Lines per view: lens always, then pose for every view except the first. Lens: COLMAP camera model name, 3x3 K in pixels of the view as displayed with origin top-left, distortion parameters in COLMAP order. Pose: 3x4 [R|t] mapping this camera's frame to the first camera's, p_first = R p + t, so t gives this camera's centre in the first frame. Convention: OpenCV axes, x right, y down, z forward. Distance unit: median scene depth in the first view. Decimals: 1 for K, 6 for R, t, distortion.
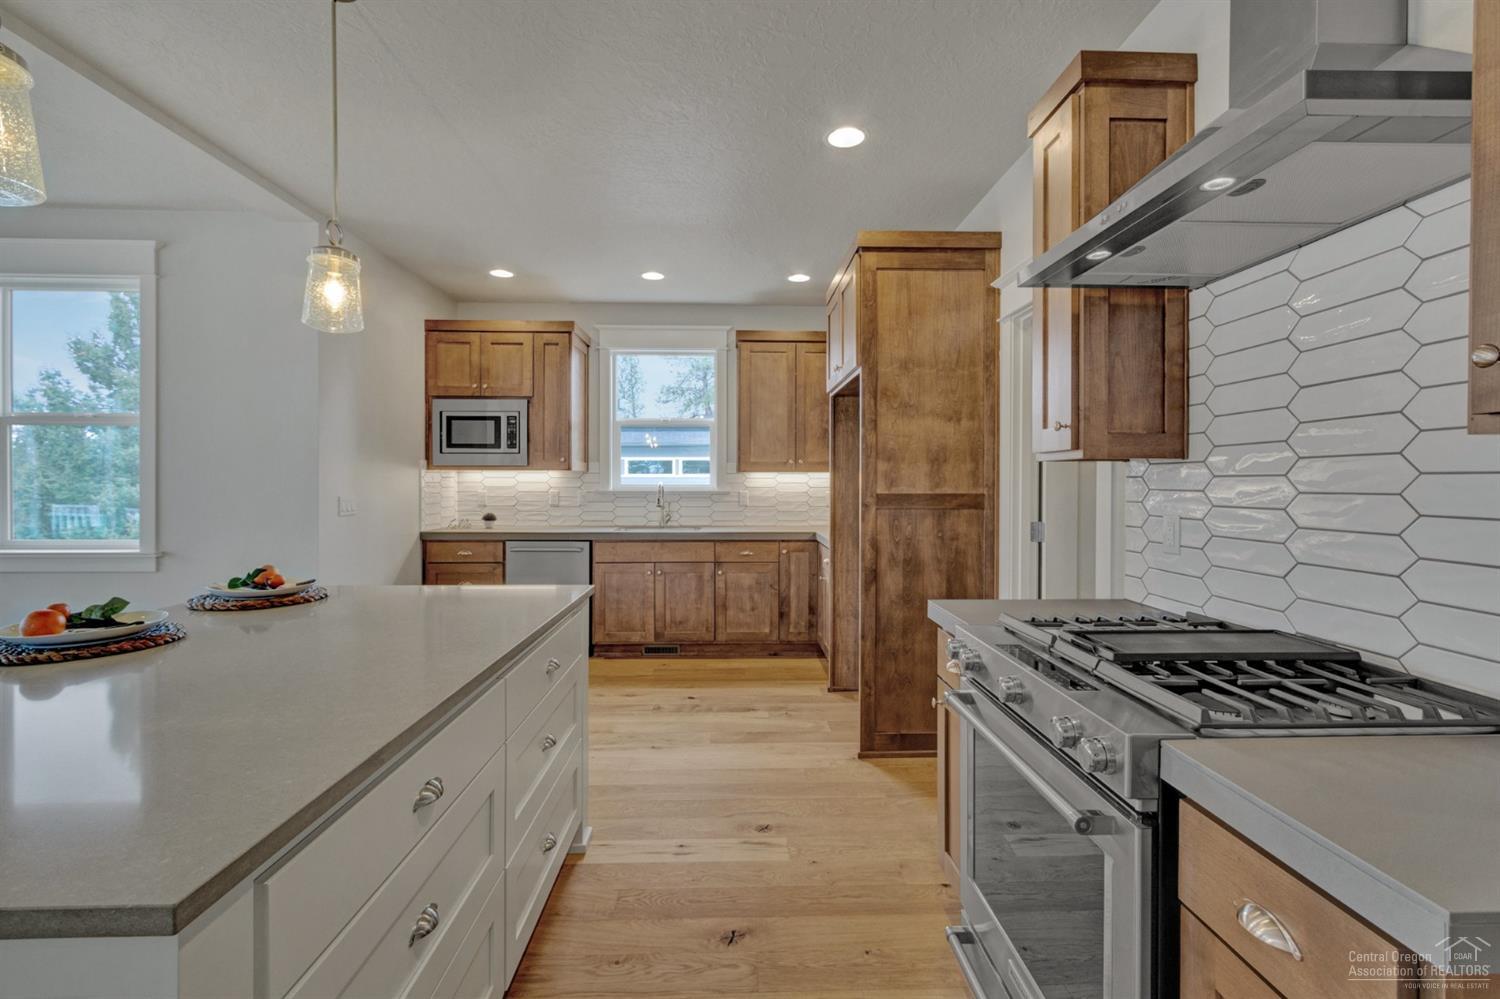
lens RADIAL K [[679.8, 0, 748.8], [0, 679.8, 488.3], [0, 0, 1]] dist [0.007258, 0.000362]
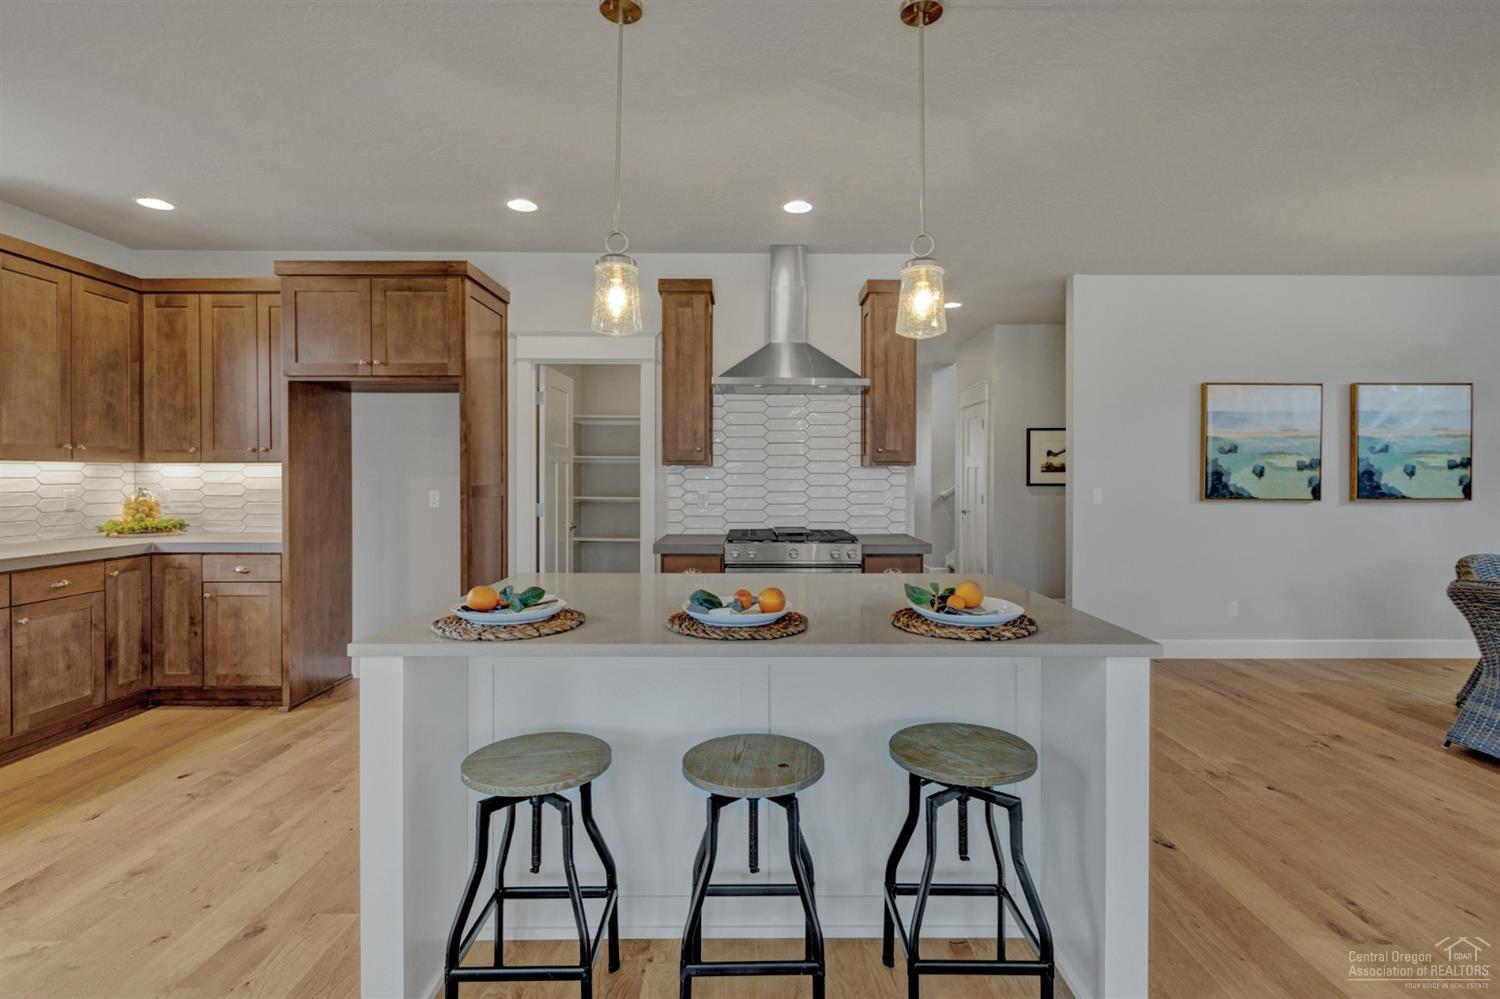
lens RADIAL K [[711.1, 0, 761.9], [0, 711.1, 491.5], [0, 0, 1]] dist [-0.002983, -0.000438]
pose [[0.005305, -0.020917, 0.999767, -0.680798], [0.009078, 0.999741, 0.020868, -0.002322], [-0.999945, 0.008965, 0.005493, 0.316503]]
